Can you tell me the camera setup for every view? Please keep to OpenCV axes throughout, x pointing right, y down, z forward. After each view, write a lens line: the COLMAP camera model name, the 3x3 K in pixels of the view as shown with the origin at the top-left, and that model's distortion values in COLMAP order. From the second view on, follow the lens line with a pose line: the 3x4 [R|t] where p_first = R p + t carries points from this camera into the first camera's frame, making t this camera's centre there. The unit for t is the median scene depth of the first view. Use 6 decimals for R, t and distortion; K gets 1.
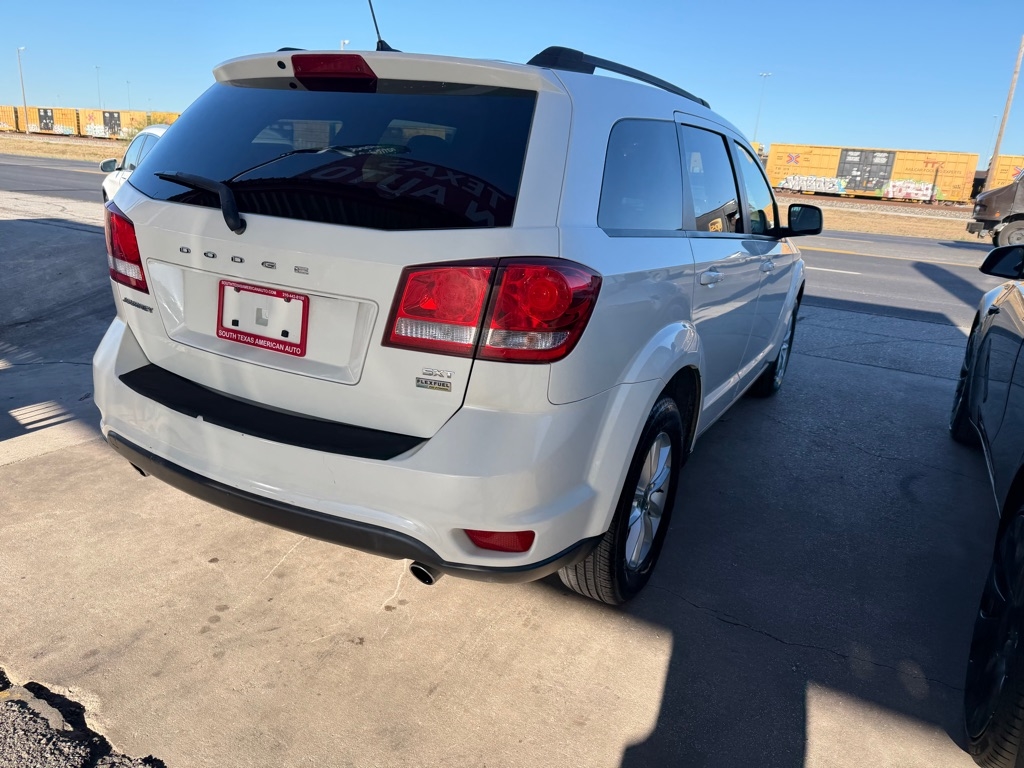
lens RADIAL K [[728.7, 0, 505.8], [0, 728.7, 371.6], [0, 0, 1]] dist [0.046112, -0.063901]
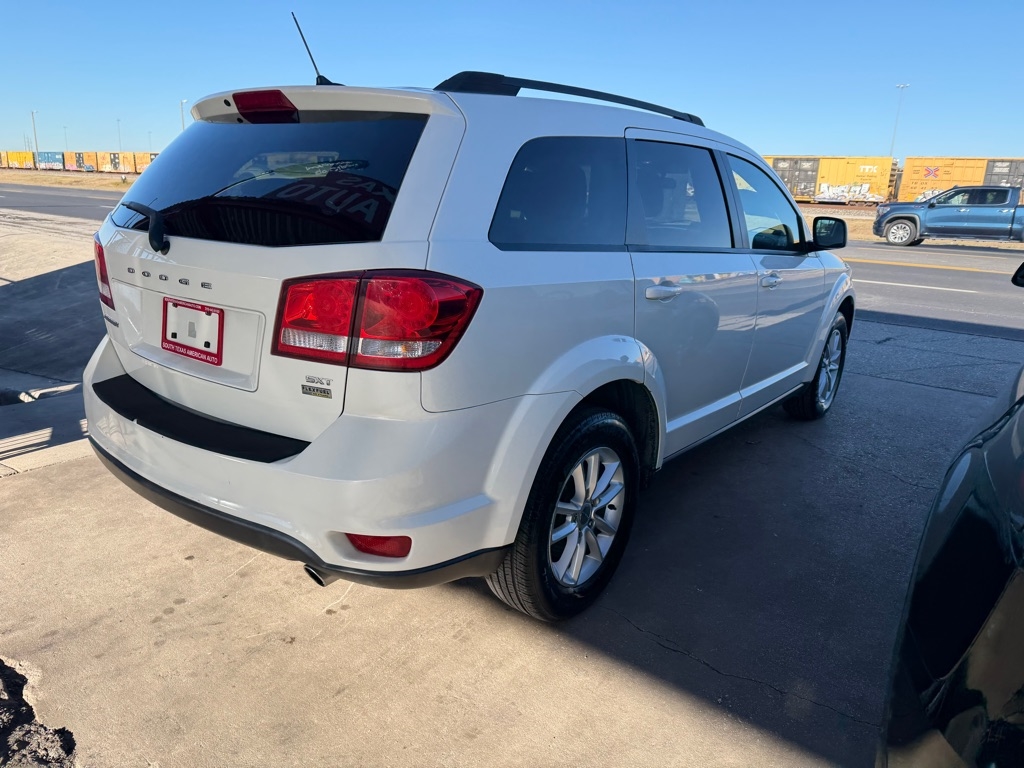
lens RADIAL K [[729.3, 0, 503.3], [0, 729.3, 358.9], [0, 0, 1]] dist [0.025003, -0.032781]
pose [[0.985832, 0.002861, -0.167711, 0.258661], [-0.011372, 0.998694, -0.049811, 0.015192], [0.167349, 0.051013, 0.984577, 0.004029]]
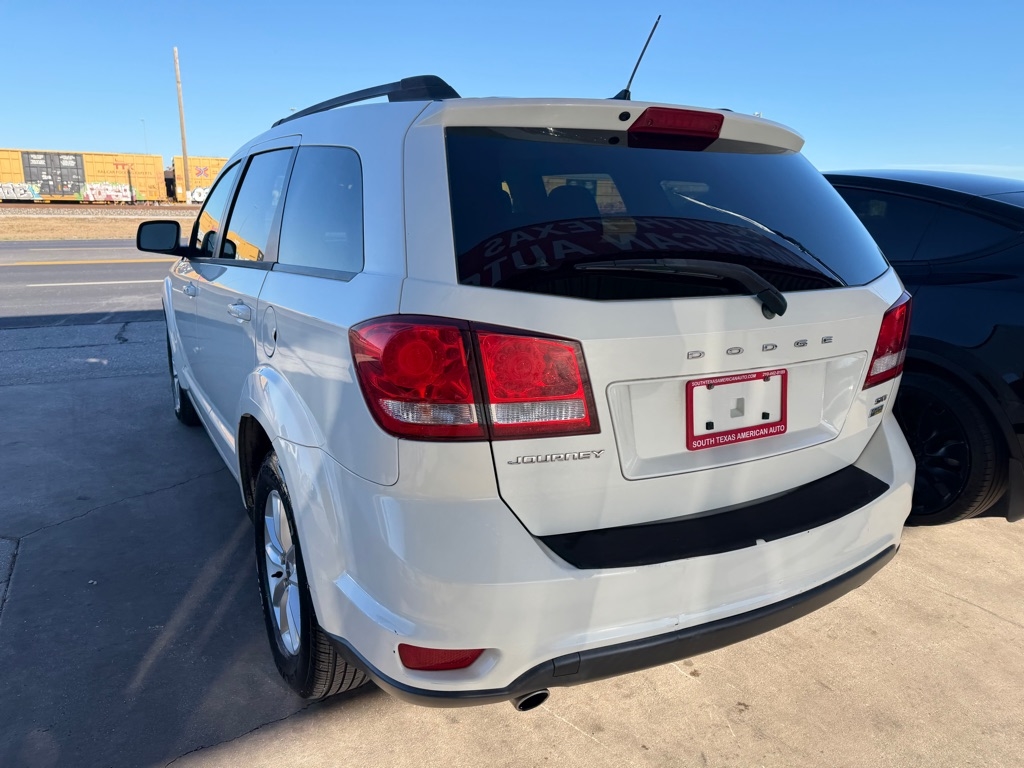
lens RADIAL K [[728.7, 0, 505.8], [0, 728.7, 371.6], [0, 0, 1]] dist [0.046112, -0.063901]
pose [[0.526081, -0.249260, 0.813085, -0.994503], [0.249467, 0.959254, 0.132660, -0.253995], [-0.813022, 0.133048, 0.566827, 0.609035]]
